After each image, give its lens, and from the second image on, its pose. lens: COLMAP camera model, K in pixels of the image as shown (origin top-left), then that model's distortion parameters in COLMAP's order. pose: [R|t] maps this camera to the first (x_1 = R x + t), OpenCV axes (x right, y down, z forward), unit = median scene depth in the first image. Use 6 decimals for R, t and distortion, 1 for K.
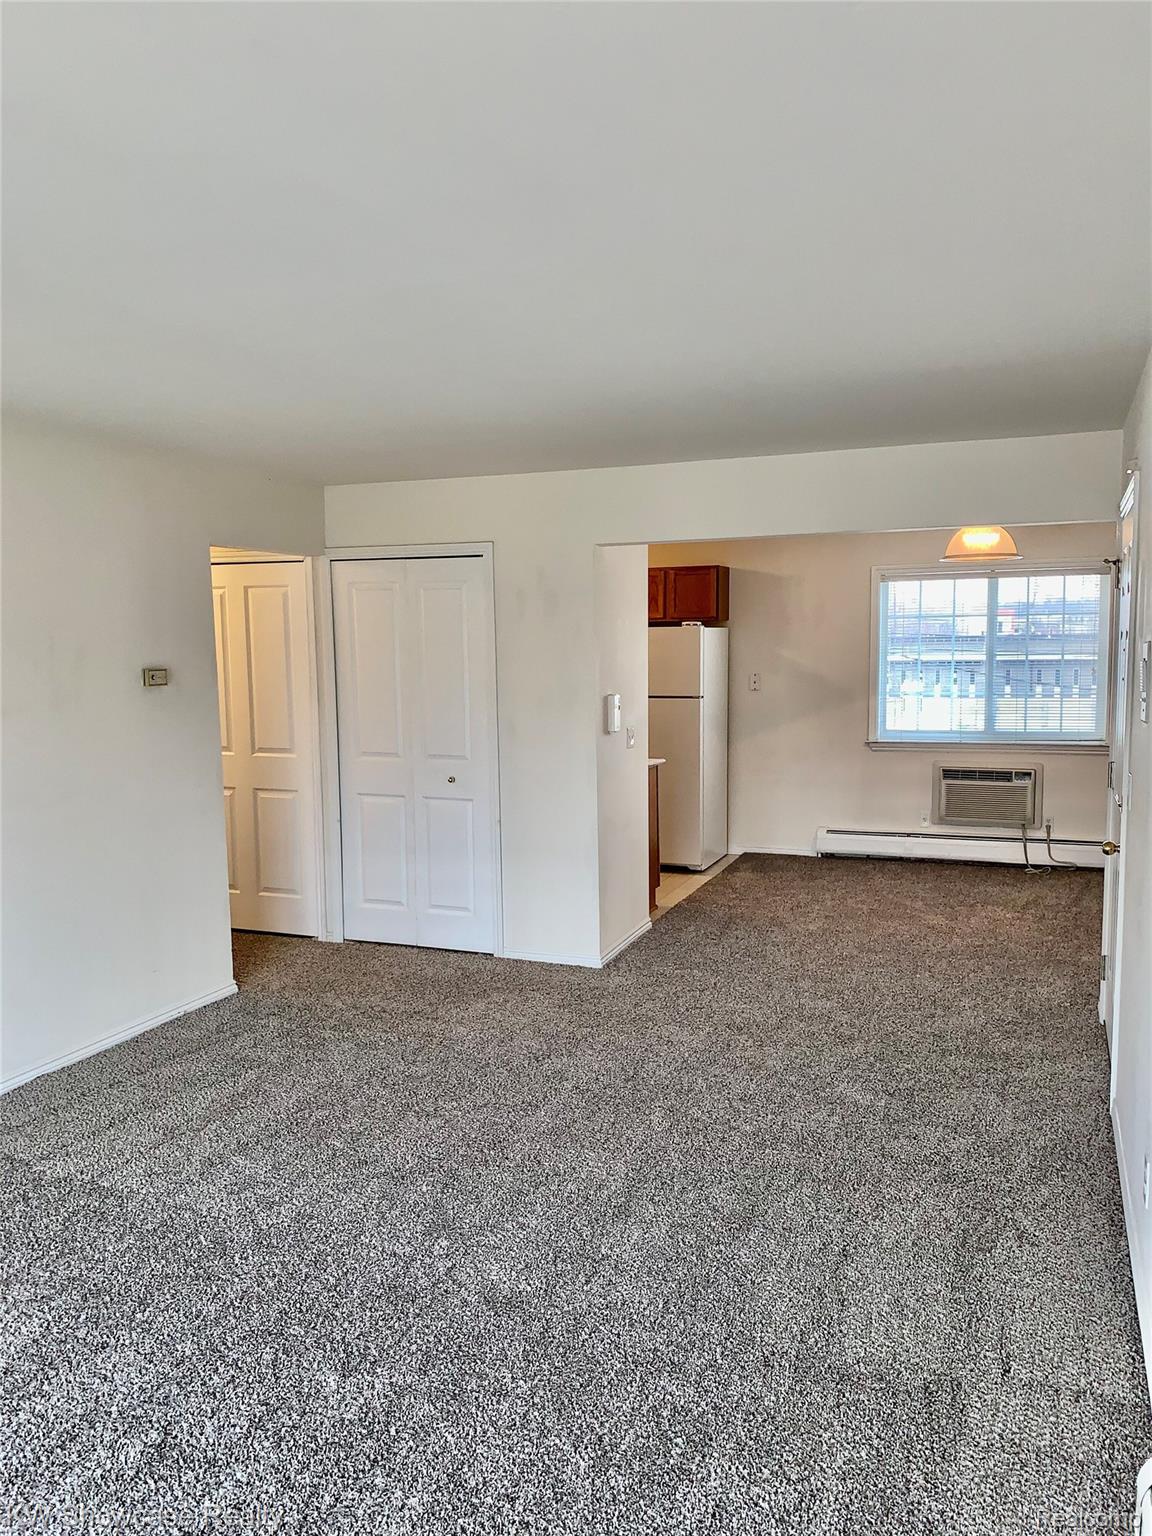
lens RADIAL K [[1154.6, 0, 576.0], [0, 1154.6, 768.0], [0, 0, 1]] dist [0.036030, -0.002145]
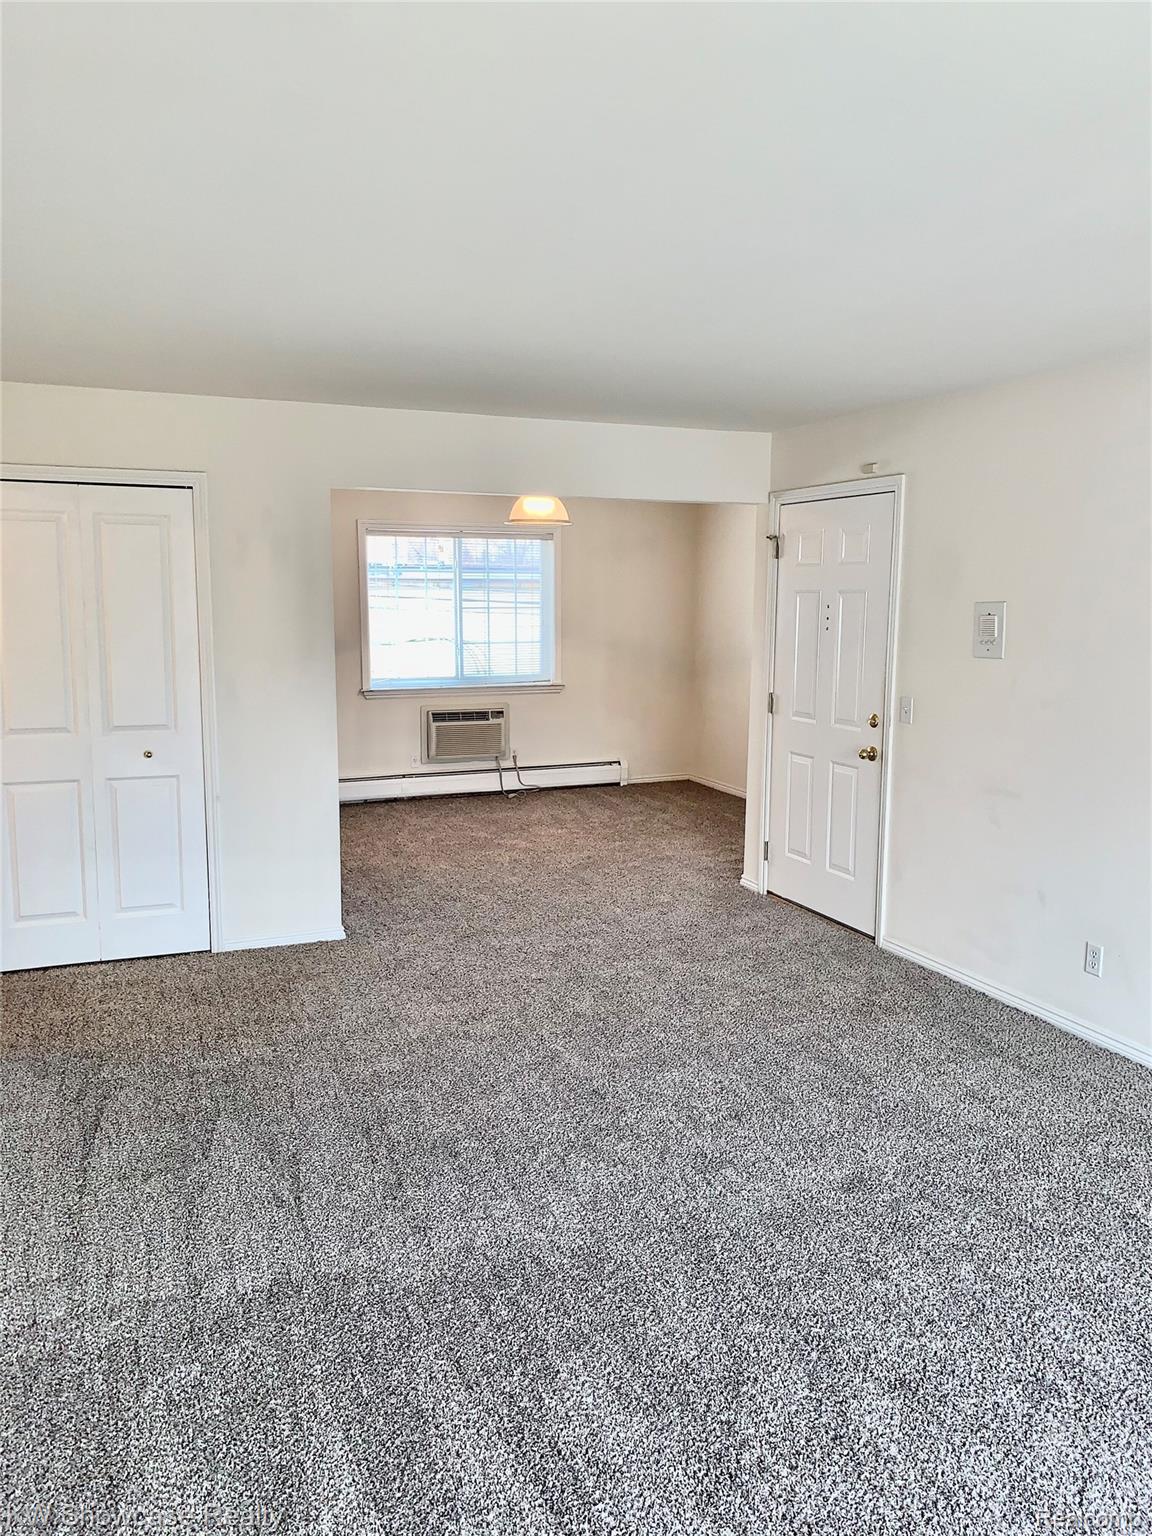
lens RADIAL K [[1154.6, 0, 576.0], [0, 1154.6, 768.0], [0, 0, 1]] dist [0.036030, -0.002145]
pose [[0.703889, -0.092512, 0.704260, -0.367112], [0.060875, 0.995691, 0.069952, -0.015405], [-0.707697, -0.006367, 0.706487, 0.141454]]
